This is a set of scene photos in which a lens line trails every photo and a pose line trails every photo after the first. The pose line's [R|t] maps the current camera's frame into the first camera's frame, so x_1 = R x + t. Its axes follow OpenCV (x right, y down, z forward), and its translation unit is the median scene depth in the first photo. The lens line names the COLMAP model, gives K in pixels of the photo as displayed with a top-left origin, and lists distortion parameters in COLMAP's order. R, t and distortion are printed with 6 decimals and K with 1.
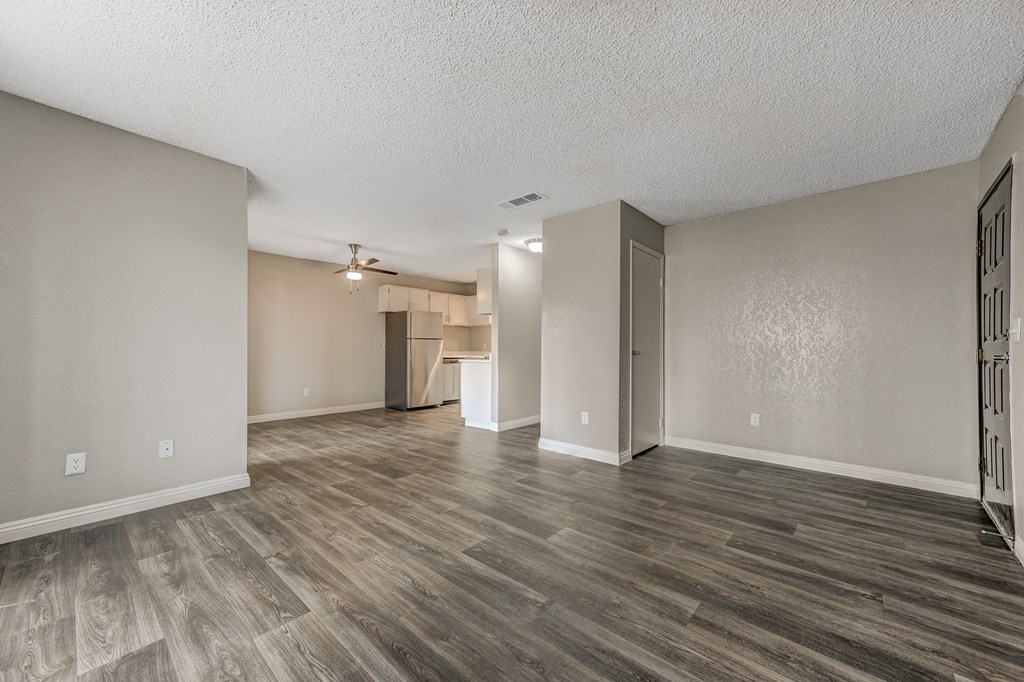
lens RADIAL K [[398.1, 0, 512.0], [0, 398.1, 341.0], [0, 0, 1]] dist [0.030895, 0.000275]
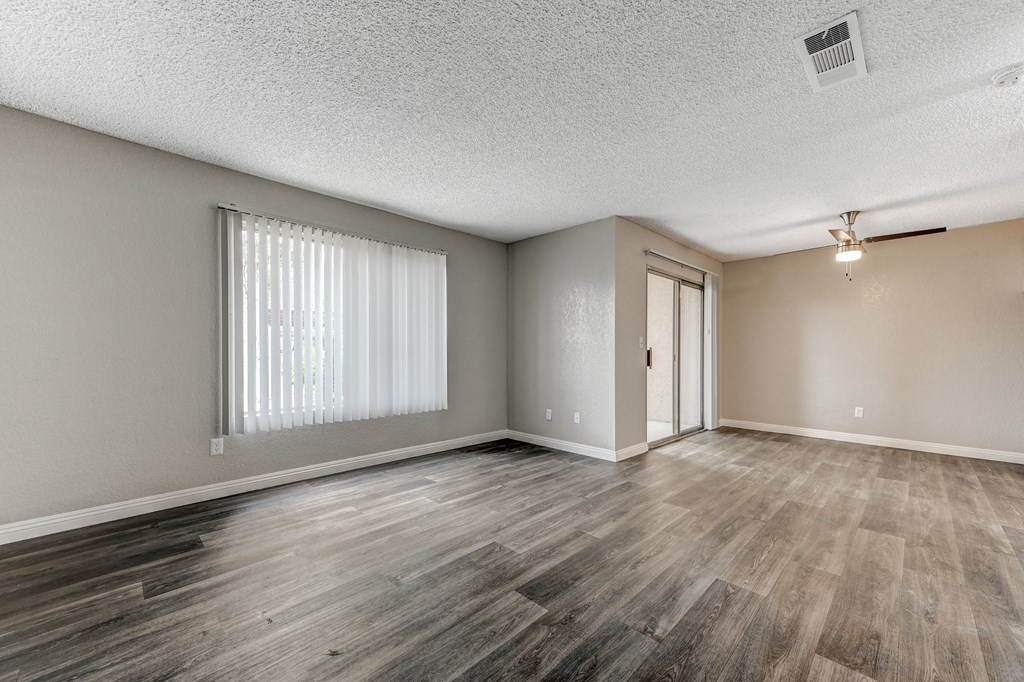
lens RADIAL K [[398.1, 0, 512.0], [0, 398.1, 341.0], [0, 0, 1]] dist [0.030895, 0.000275]
pose [[-0.056219, -0.038771, -0.997665, 0.792810], [0.014129, 0.999115, -0.039624, 0.026915], [0.998318, -0.016324, -0.055621, 0.920720]]
